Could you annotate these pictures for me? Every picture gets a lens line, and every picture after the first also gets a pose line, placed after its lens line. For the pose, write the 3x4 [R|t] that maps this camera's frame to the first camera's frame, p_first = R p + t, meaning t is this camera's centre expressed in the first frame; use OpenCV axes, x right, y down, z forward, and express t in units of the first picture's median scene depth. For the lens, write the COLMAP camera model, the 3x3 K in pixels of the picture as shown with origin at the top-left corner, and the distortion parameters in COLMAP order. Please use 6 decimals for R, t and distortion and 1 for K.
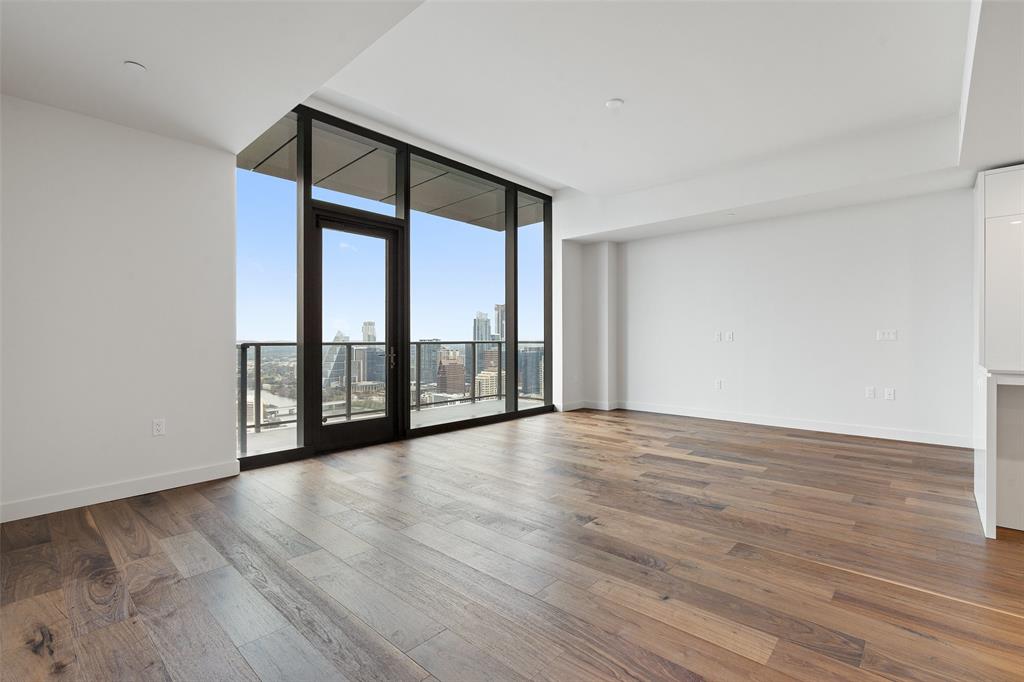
lens RADIAL K [[462.7, 0, 512.0], [0, 462.7, 341.0], [0, 0, 1]] dist [-0.000104, 0.000164]
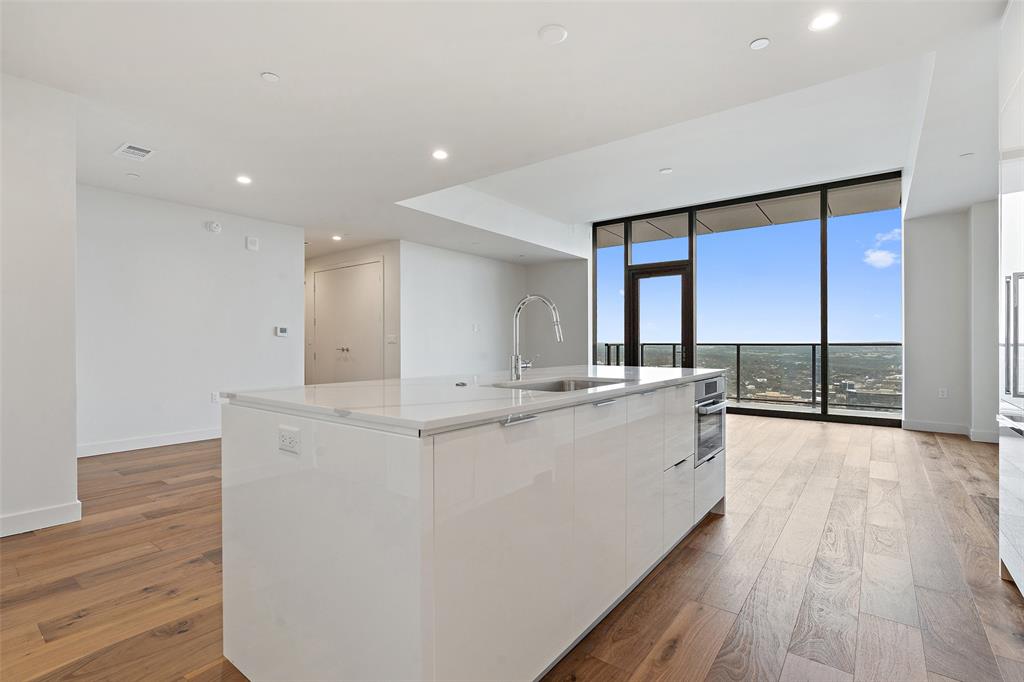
lens RADIAL K [[474.3, 0, 512.0], [0, 474.3, 341.0], [0, 0, 1]] dist [-0.003901, -0.000232]
pose [[0.086219, -0.001037, -0.996276, 1.202648], [0.001816, 0.999998, -0.000884, -0.005532], [0.996275, -0.001733, 0.086221, 0.316145]]
